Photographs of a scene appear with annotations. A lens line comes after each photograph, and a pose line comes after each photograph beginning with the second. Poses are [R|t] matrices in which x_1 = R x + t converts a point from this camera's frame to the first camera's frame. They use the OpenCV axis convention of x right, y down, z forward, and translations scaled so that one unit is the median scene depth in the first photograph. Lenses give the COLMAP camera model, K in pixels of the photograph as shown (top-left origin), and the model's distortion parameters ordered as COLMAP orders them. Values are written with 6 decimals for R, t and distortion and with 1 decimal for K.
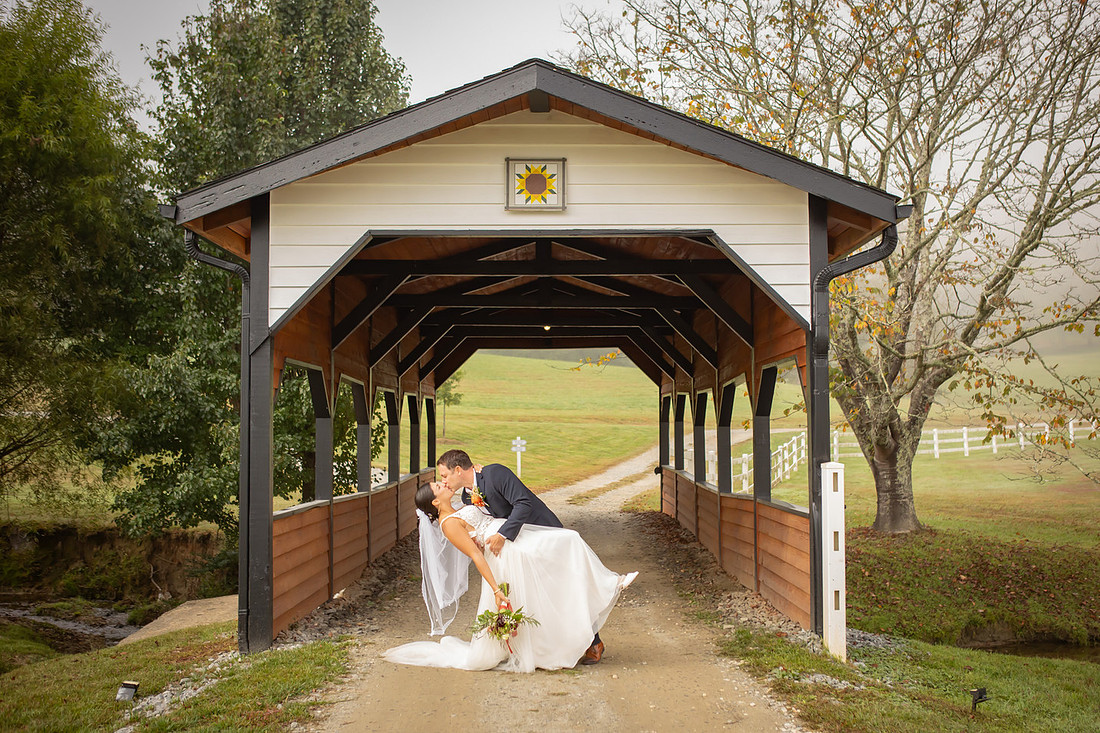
lens RADIAL K [[1121.7, 0, 577.9], [0, 1121.7, 355.3], [0, 0, 1]] dist [-0.067354, 0.043970]
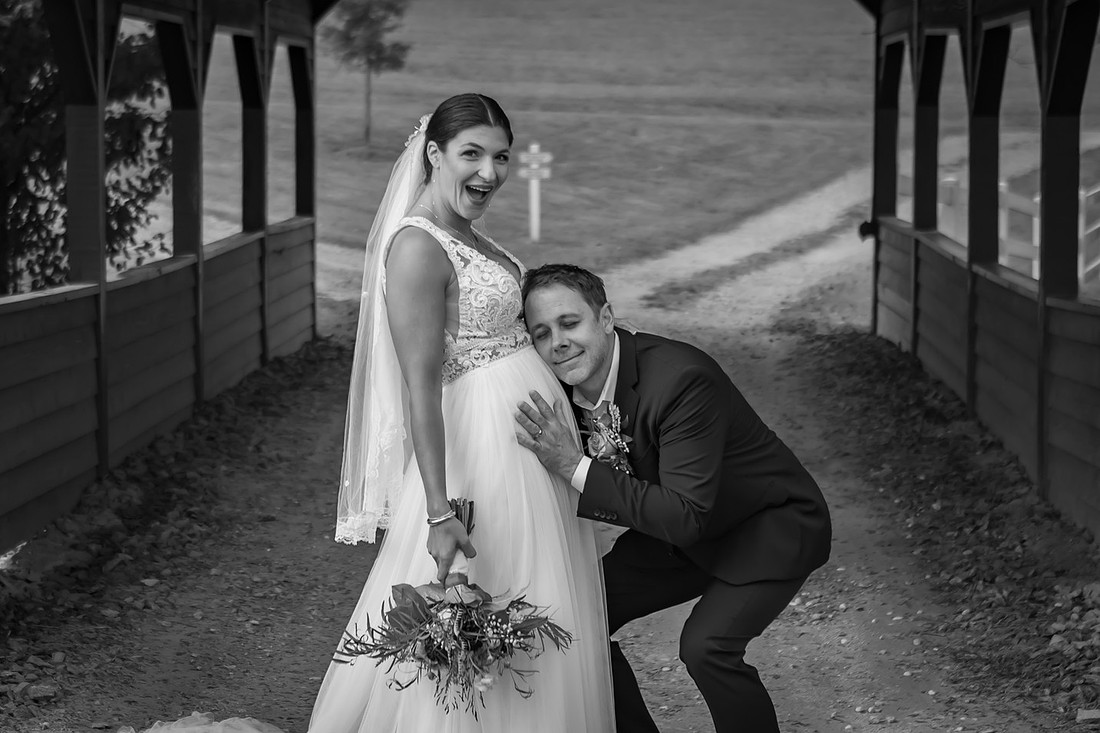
lens RADIAL K [[1920.1, 0, 546.7], [0, 1920.1, 246.7], [0, 0, 1]] dist [0.020304, 0.059473]
pose [[0.996659, 0.011733, -0.080824, 0.014982], [-0.001822, 0.992575, 0.121621, 0.029638], [0.081651, -0.121067, 0.989281, 0.360303]]
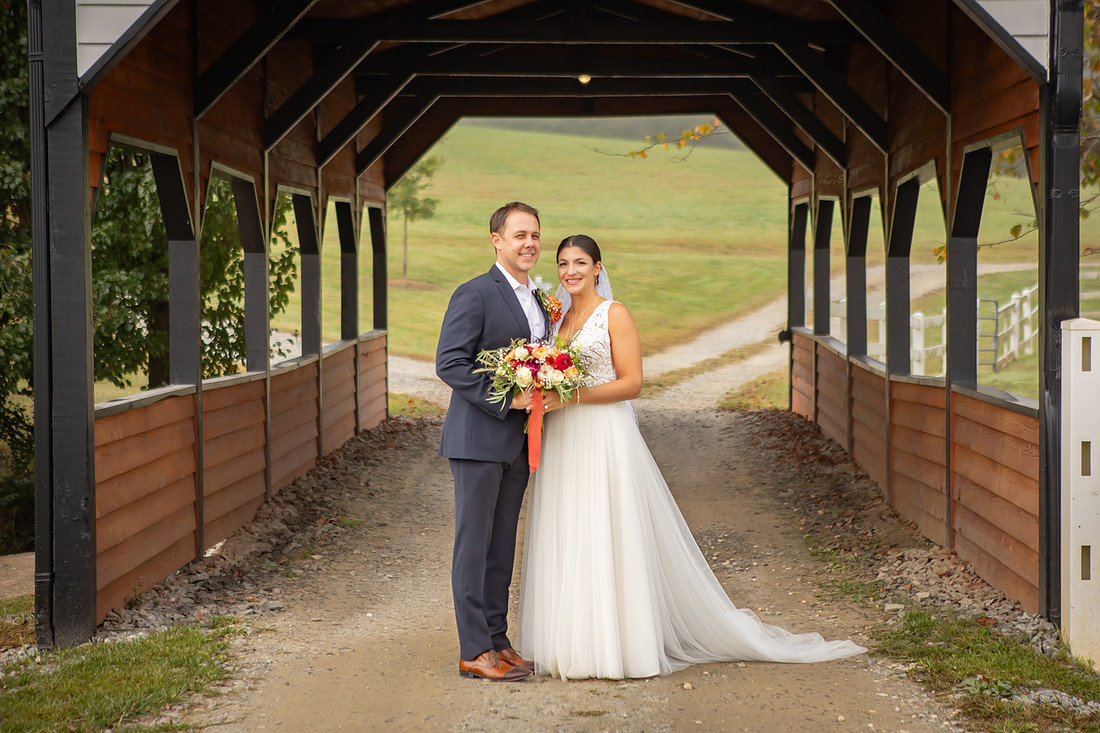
lens RADIAL K [[2106.4, 0, 594.0], [0, 2106.4, 339.2], [0, 0, 1]] dist [0.159315, -0.111691]
pose [[0.999311, 0.002755, -0.037020, 0.017838], [0.000928, 0.995077, 0.099105, -0.000079], [0.037111, -0.099071, 0.994388, -0.054712]]
